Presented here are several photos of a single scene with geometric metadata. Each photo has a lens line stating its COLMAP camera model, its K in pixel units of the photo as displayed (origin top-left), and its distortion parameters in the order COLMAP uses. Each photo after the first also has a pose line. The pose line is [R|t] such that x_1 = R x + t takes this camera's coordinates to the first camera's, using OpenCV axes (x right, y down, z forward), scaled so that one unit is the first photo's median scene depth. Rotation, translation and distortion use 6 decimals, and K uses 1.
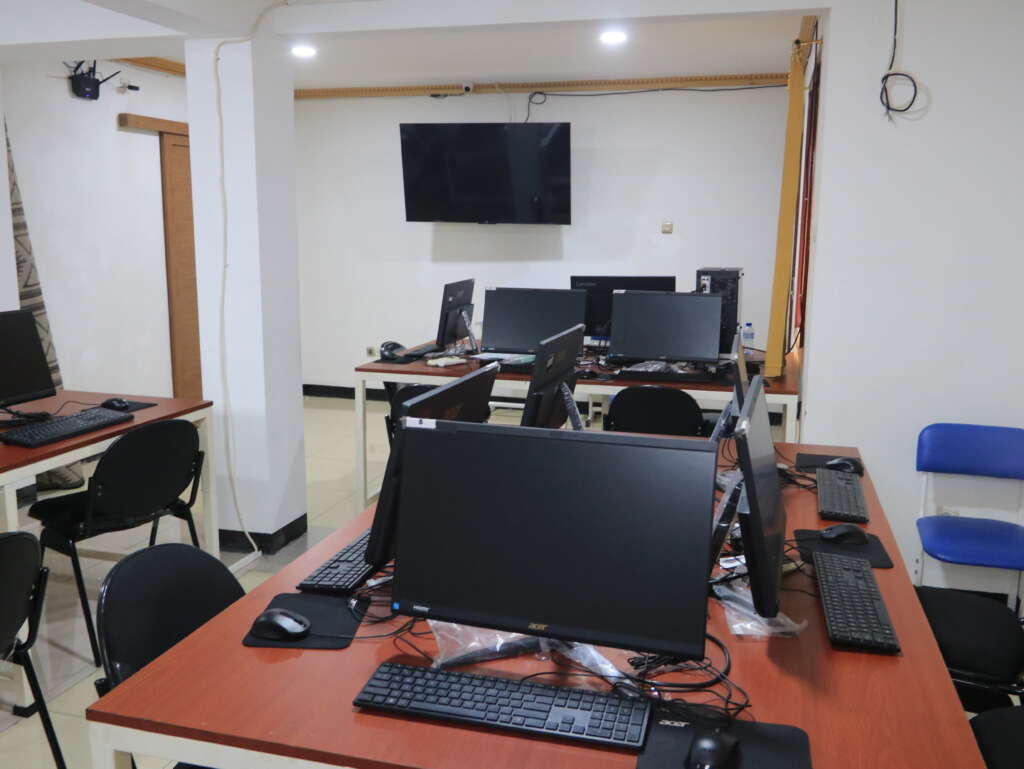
lens RADIAL K [[930.7, 0, 512.0], [0, 930.7, 384.5], [0, 0, 1]] dist [-0.012365, 0.011492]
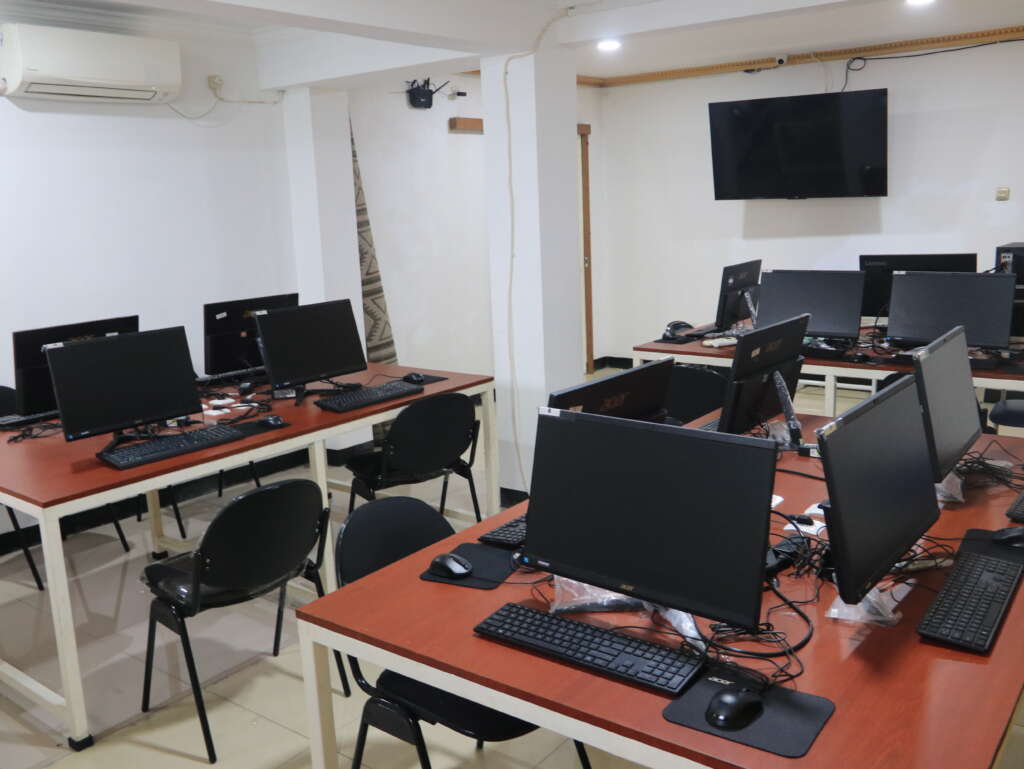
lens RADIAL K [[930.7, 0, 512.0], [0, 930.7, 384.5], [0, 0, 1]] dist [-0.012365, 0.011492]
pose [[0.928925, 0.029343, -0.369102, 0.100619], [-0.016909, 0.999177, 0.036876, -0.012562], [0.369880, -0.028014, 0.928657, -0.047293]]
